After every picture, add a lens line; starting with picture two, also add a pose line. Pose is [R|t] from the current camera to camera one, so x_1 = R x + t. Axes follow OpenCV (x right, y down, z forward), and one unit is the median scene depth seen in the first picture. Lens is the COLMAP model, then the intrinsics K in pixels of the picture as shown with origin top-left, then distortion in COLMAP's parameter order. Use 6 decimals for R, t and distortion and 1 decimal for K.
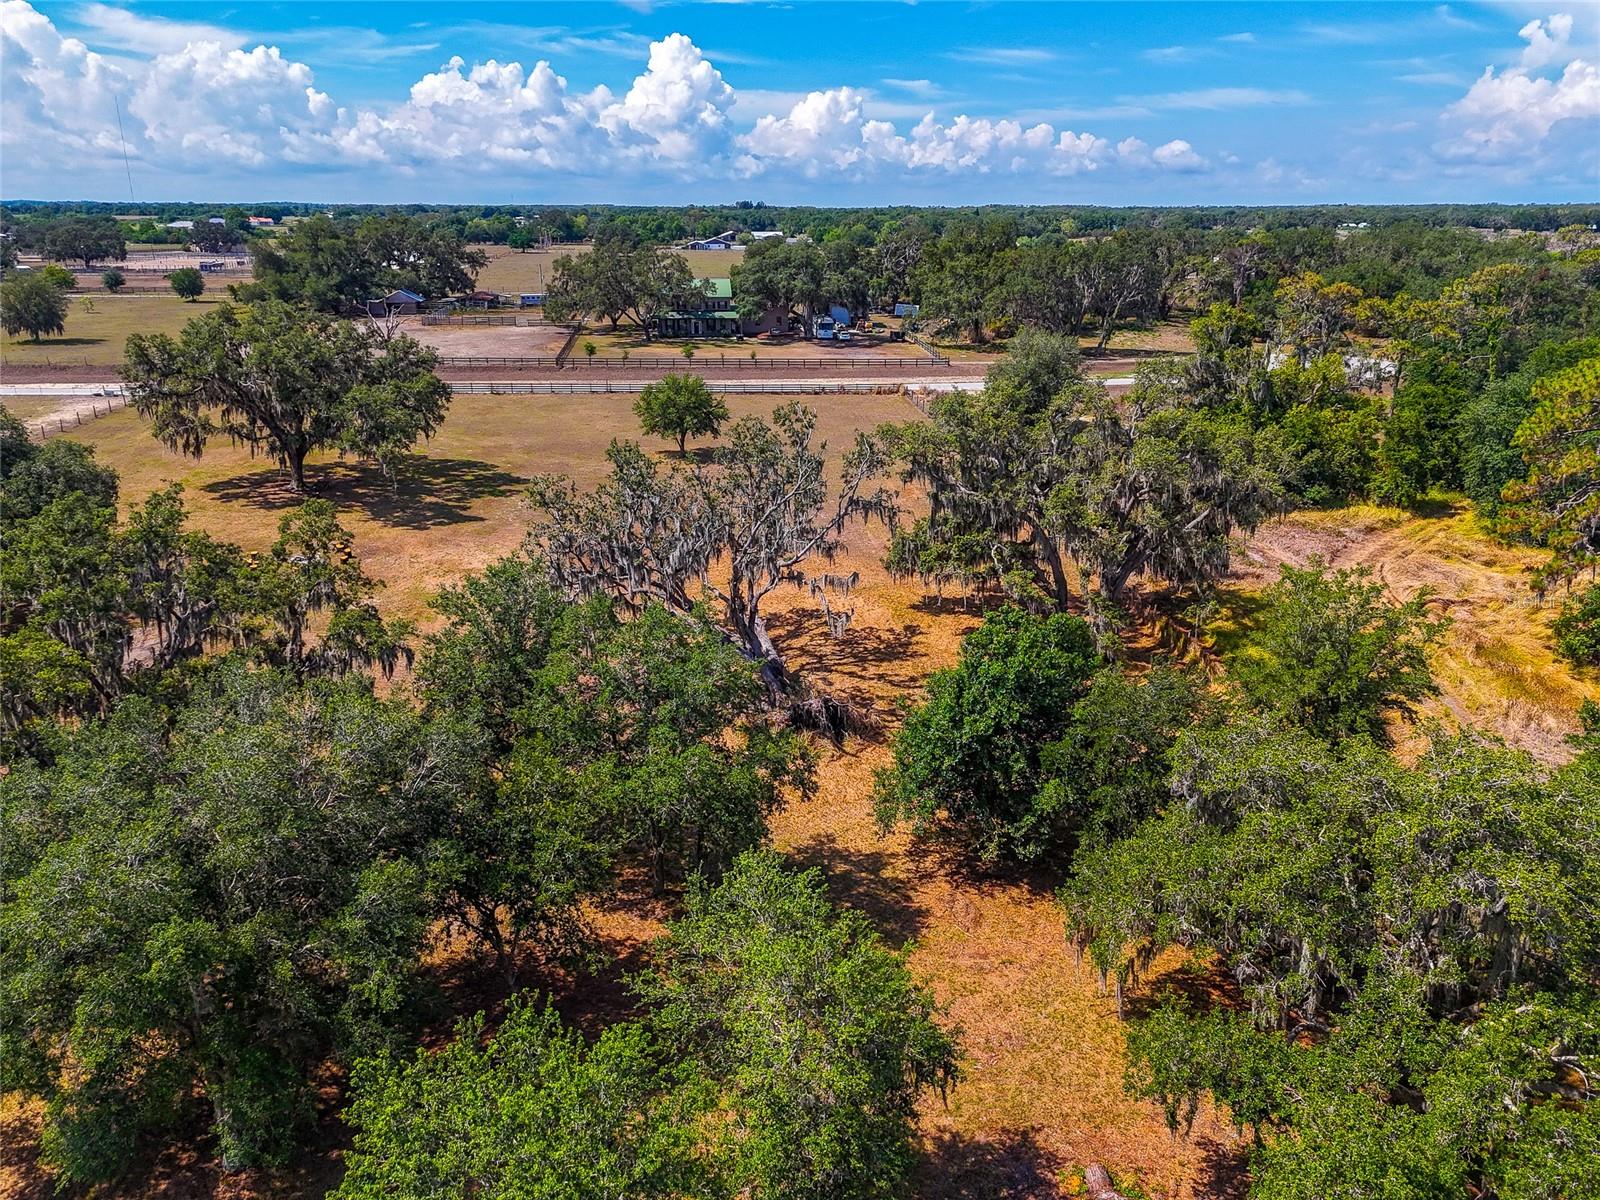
lens RADIAL K [[1176.6, 0, 809.3], [0, 1176.6, 586.1], [0, 0, 1]] dist [0.061457, -0.050268]
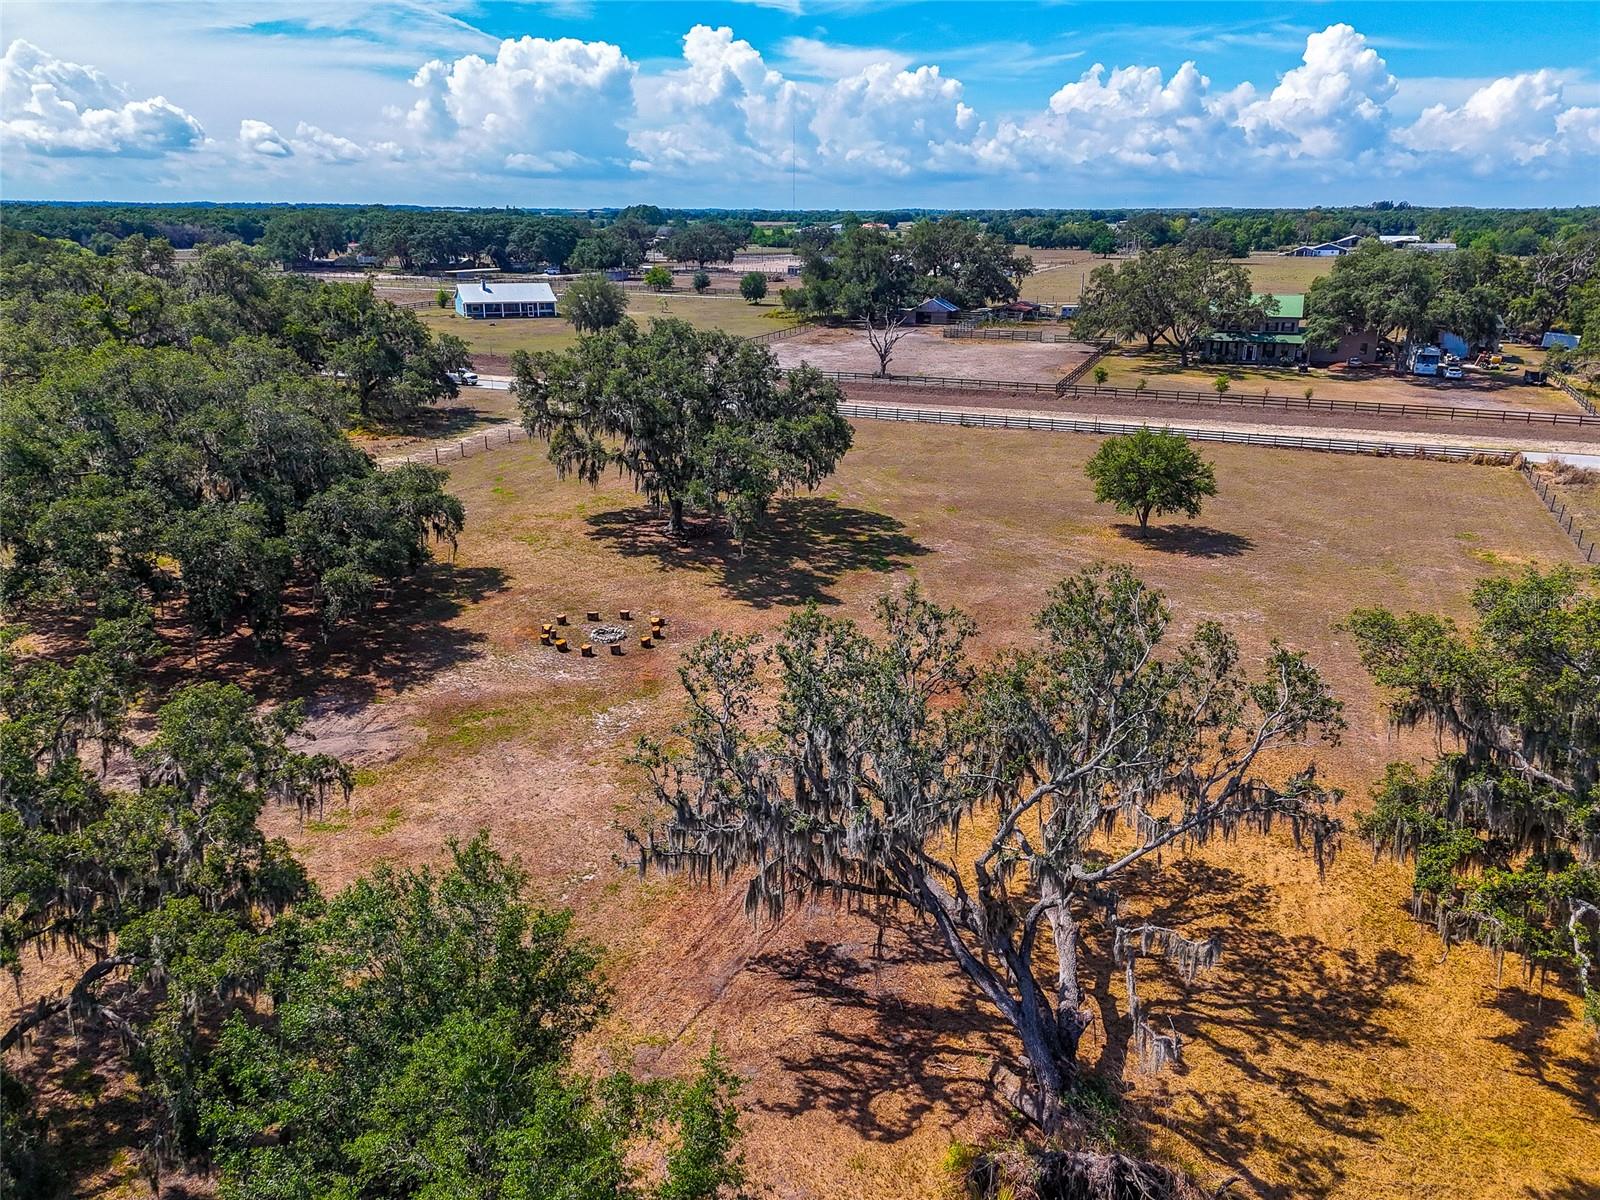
lens RADIAL K [[1176.6, 0, 809.3], [0, 1176.6, 586.1], [0, 0, 1]] dist [0.061457, -0.050268]
pose [[0.884293, 0.141416, -0.445002, 0.024787], [-0.142740, 0.989283, 0.030735, -0.041143], [0.444580, 0.036340, 0.895002, 0.133350]]
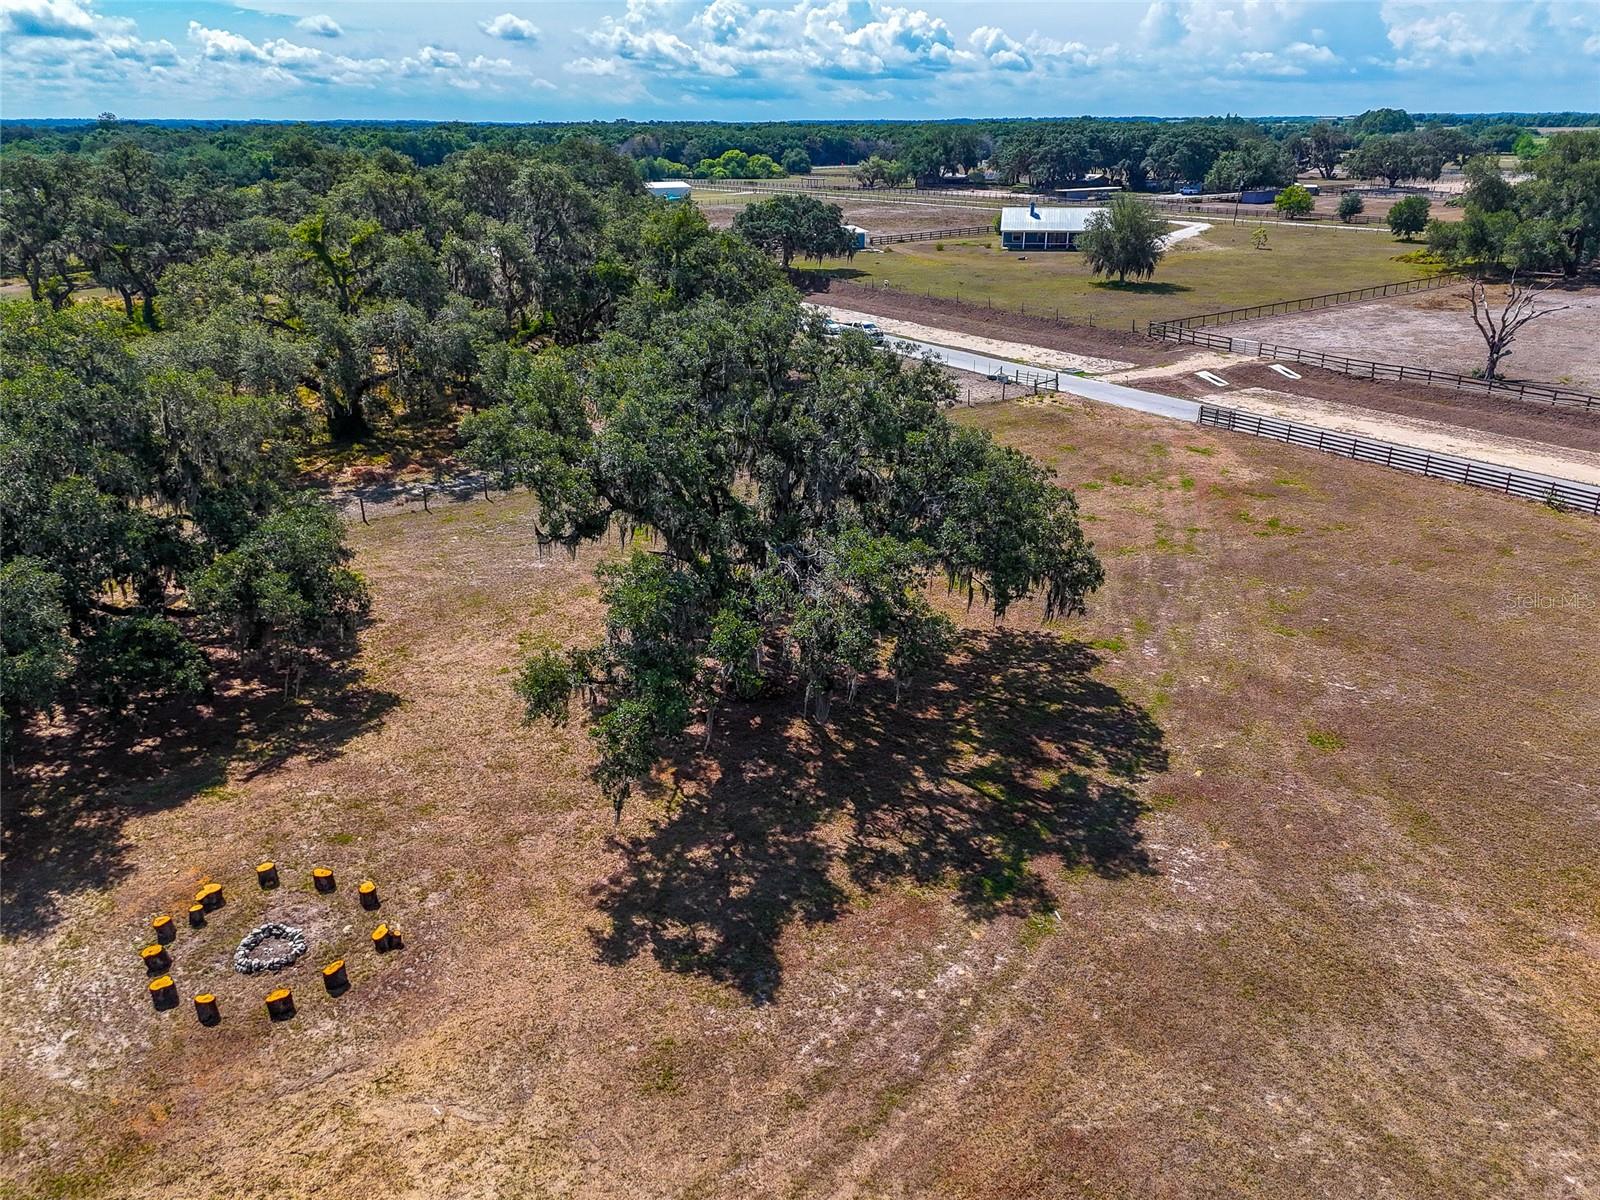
lens RADIAL K [[1176.6, 0, 809.3], [0, 1176.6, 586.1], [0, 0, 1]] dist [0.061457, -0.050268]
pose [[0.484708, 0.313125, -0.816707, -0.010363], [-0.259450, 0.943173, 0.207631, -0.111988], [0.835311, 0.111254, 0.538404, 0.369113]]
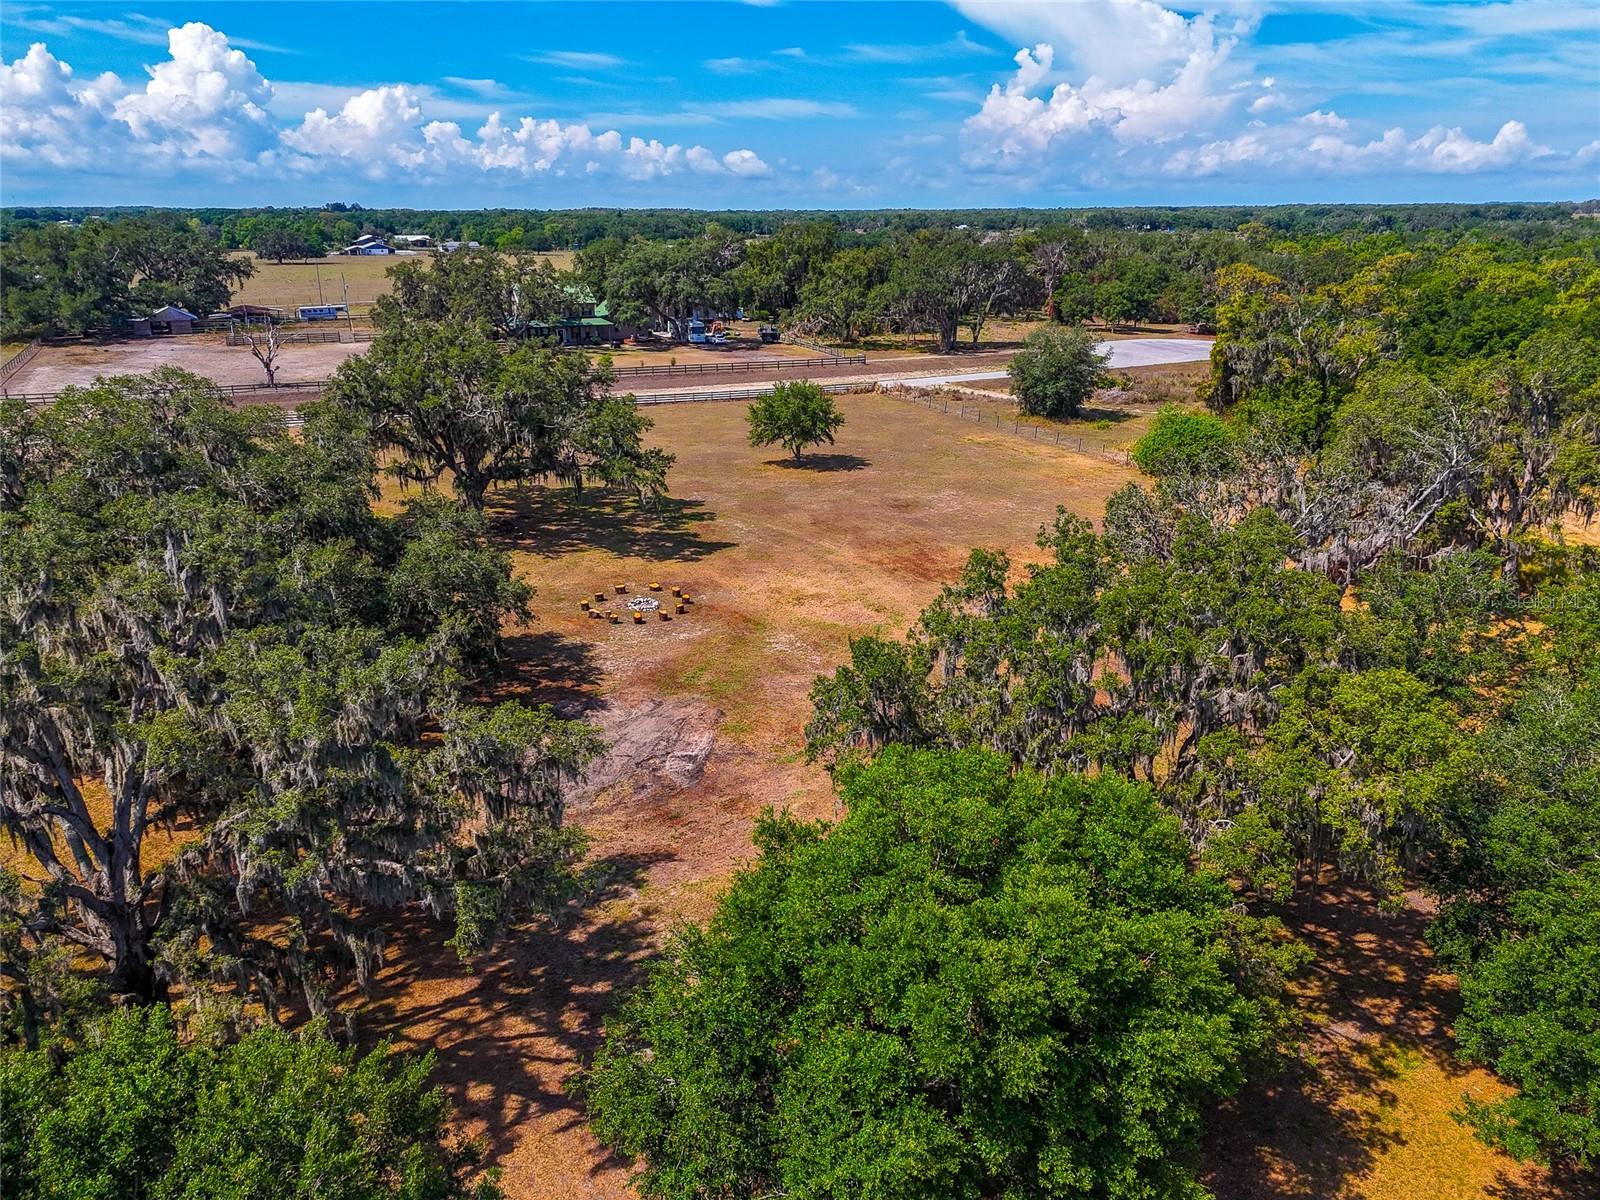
lens RADIAL K [[1176.6, 0, 809.3], [0, 1176.6, 586.1], [0, 0, 1]] dist [0.061457, -0.050268]
pose [[0.944180, -0.103969, 0.312594, -0.230947], [0.104803, 0.994392, 0.014180, -0.014931], [-0.312315, 0.019372, 0.949781, 0.052140]]
